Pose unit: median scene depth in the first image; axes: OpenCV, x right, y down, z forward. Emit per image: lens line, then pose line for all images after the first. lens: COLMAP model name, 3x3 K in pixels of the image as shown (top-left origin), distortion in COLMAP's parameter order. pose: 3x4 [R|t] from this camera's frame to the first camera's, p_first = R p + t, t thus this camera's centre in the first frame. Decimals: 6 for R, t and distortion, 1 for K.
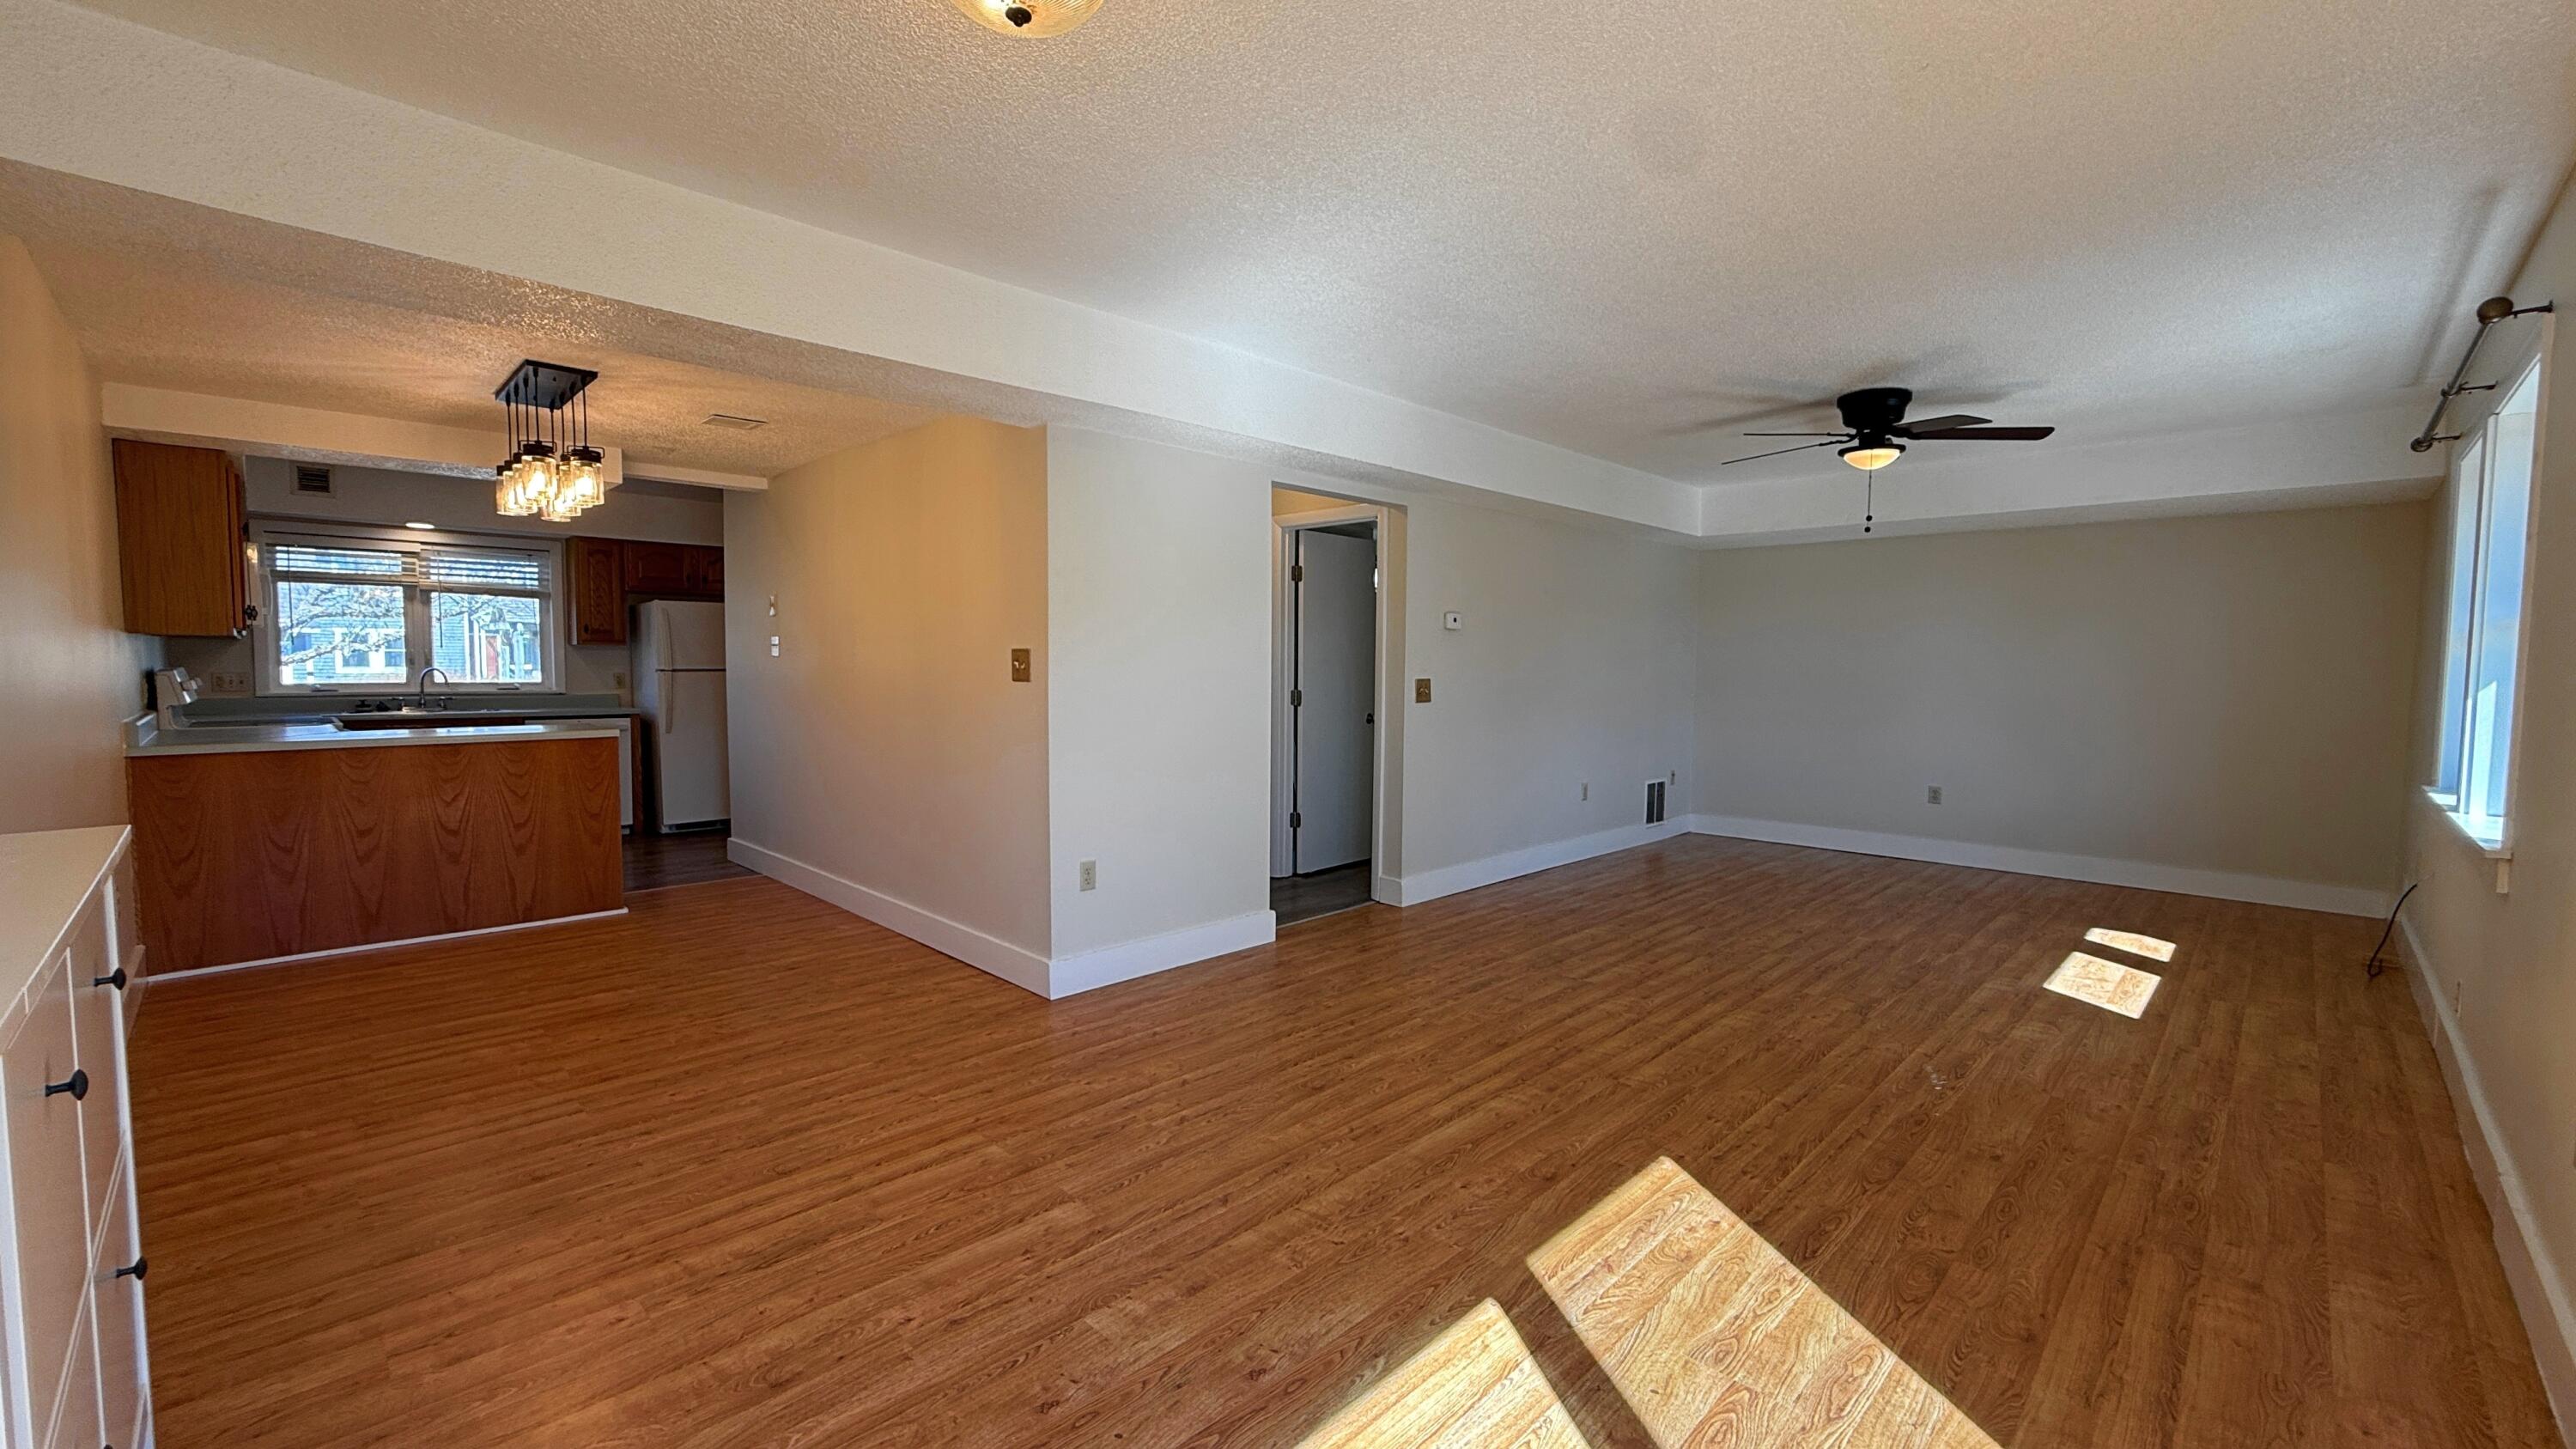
lens RADIAL K [[1024.7, 0, 1285.5], [0, 1024.7, 715.8], [0, 0, 1]] dist [-0.001770, -0.000032]
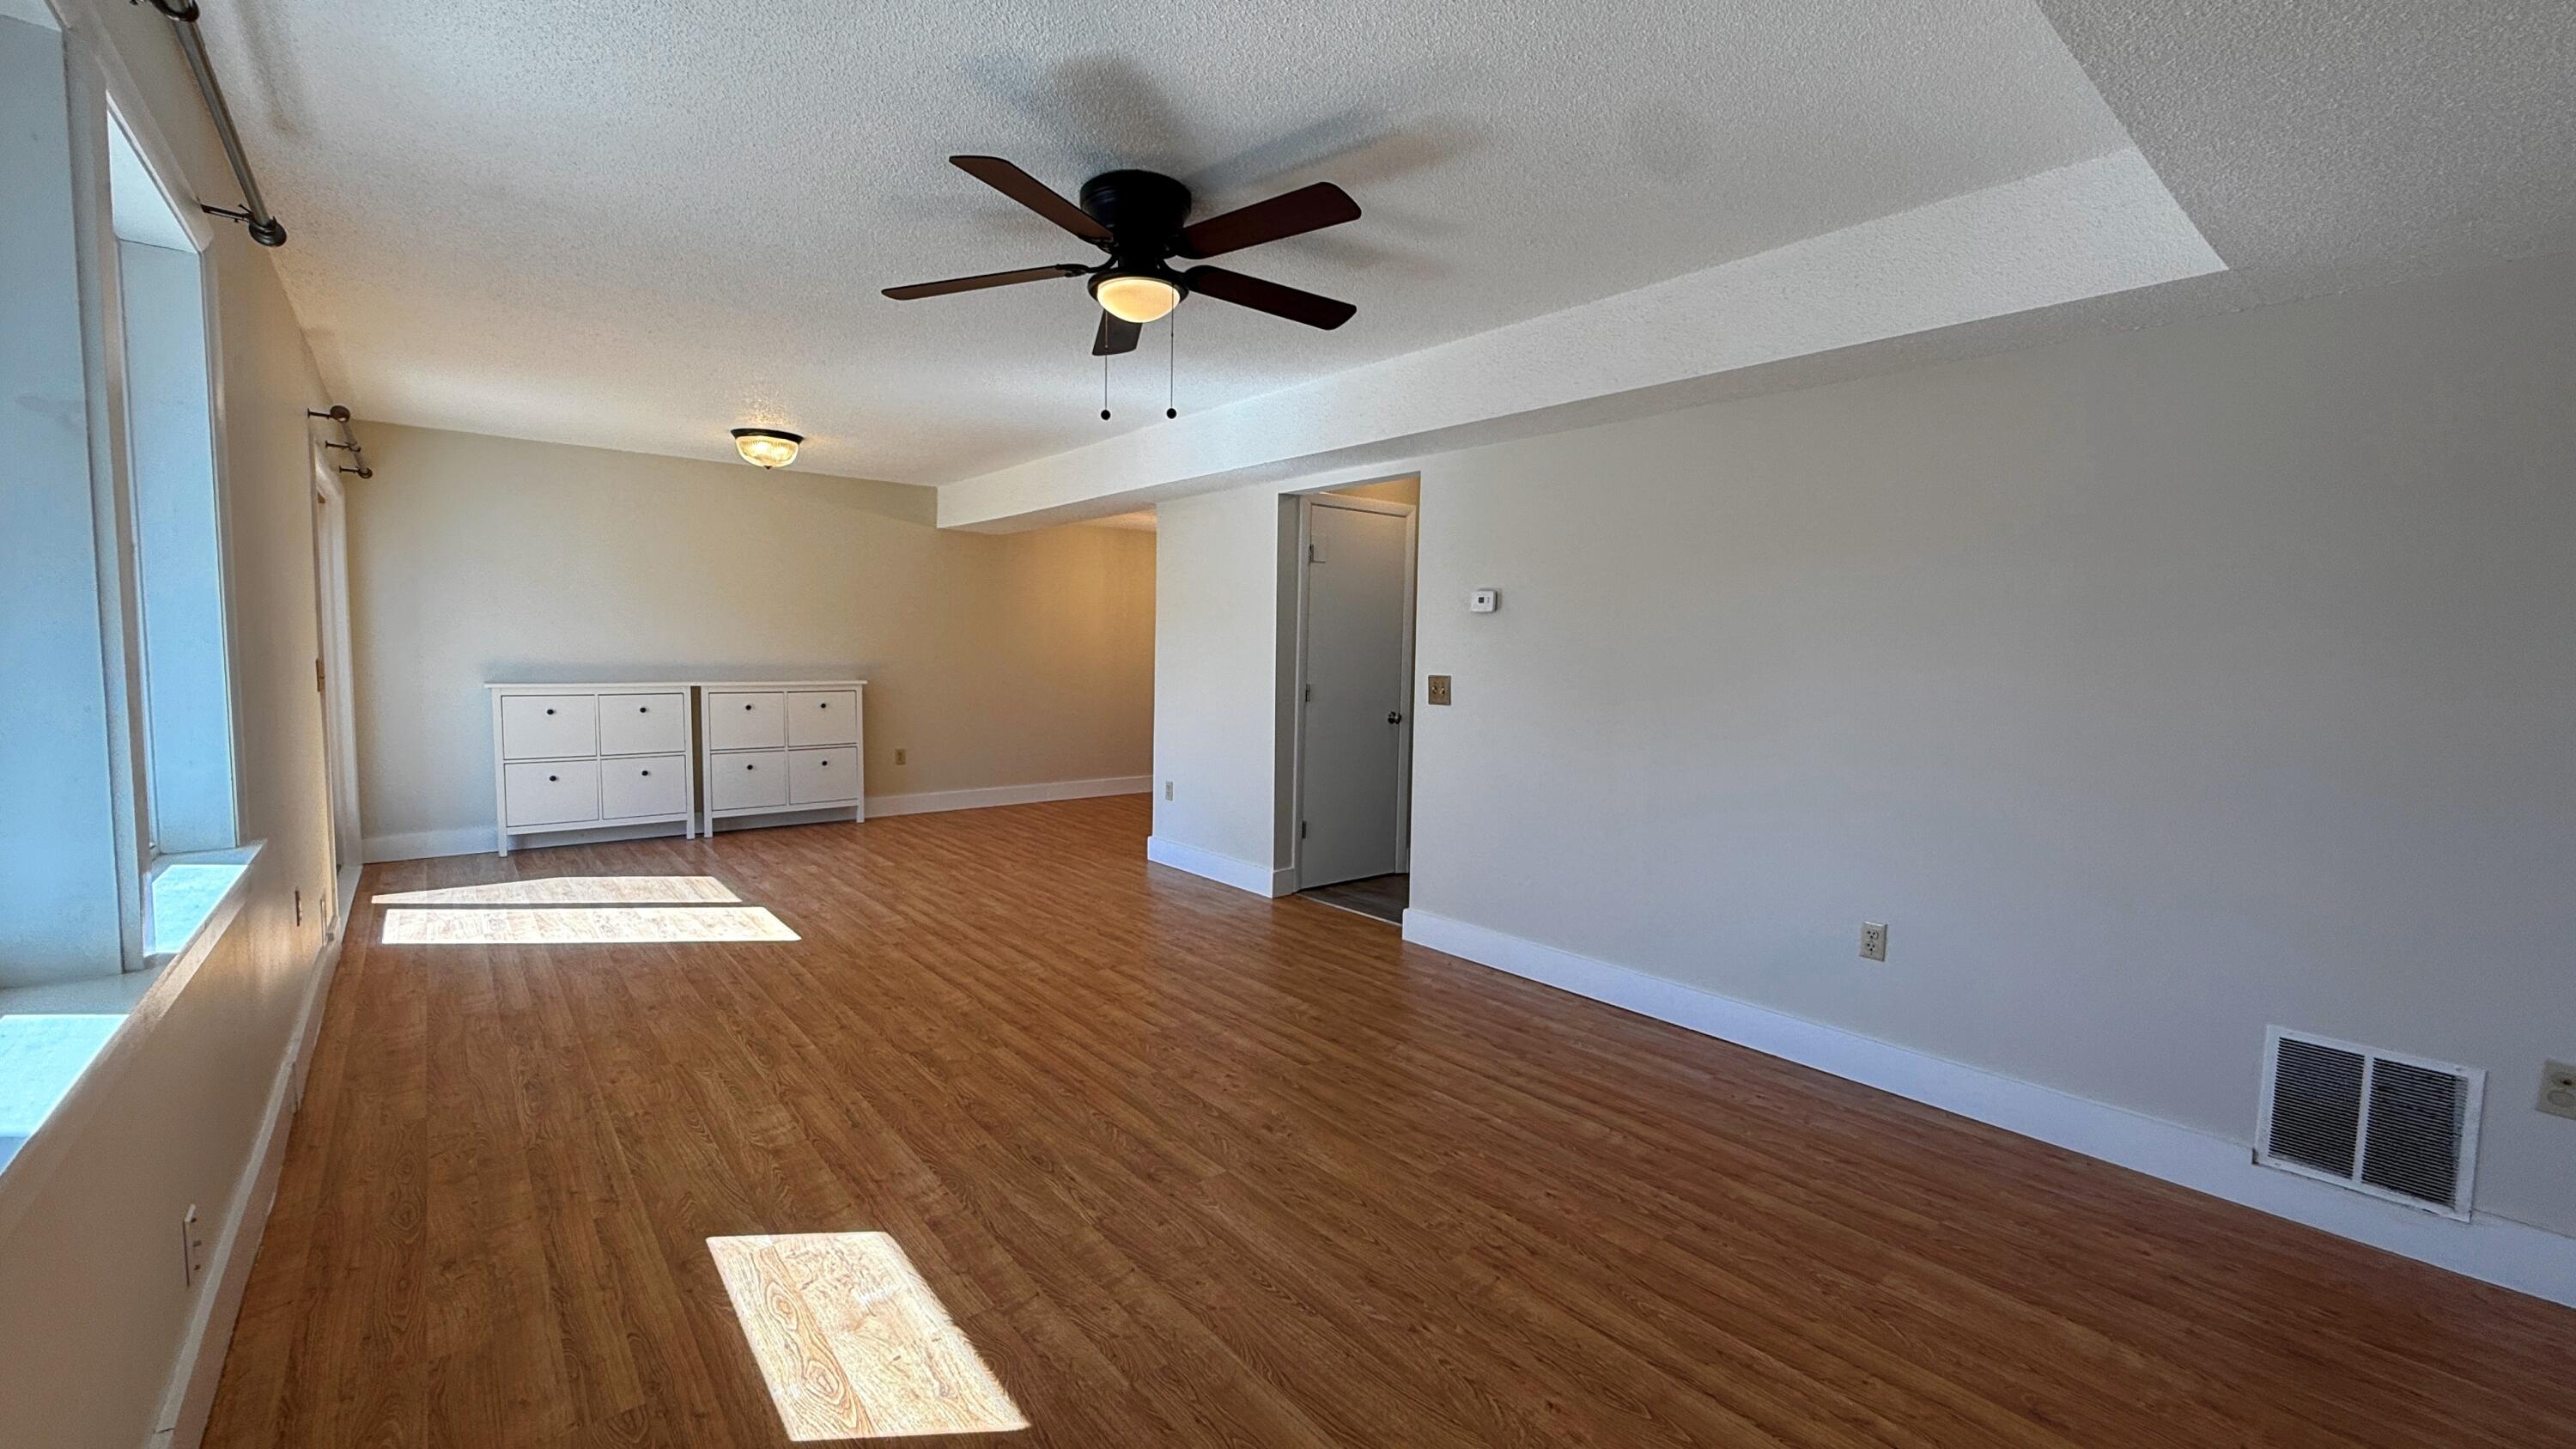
lens RADIAL K [[1024.7, 0, 1281.9], [0, 1024.7, 730.1], [0, 0, 1]] dist [-0.001770, -0.000032]
pose [[-0.095021, 0.070559, -0.992972, 1.352121], [-0.071024, 0.994462, 0.077461, -0.066718], [0.992938, 0.077886, -0.089484, 1.343514]]
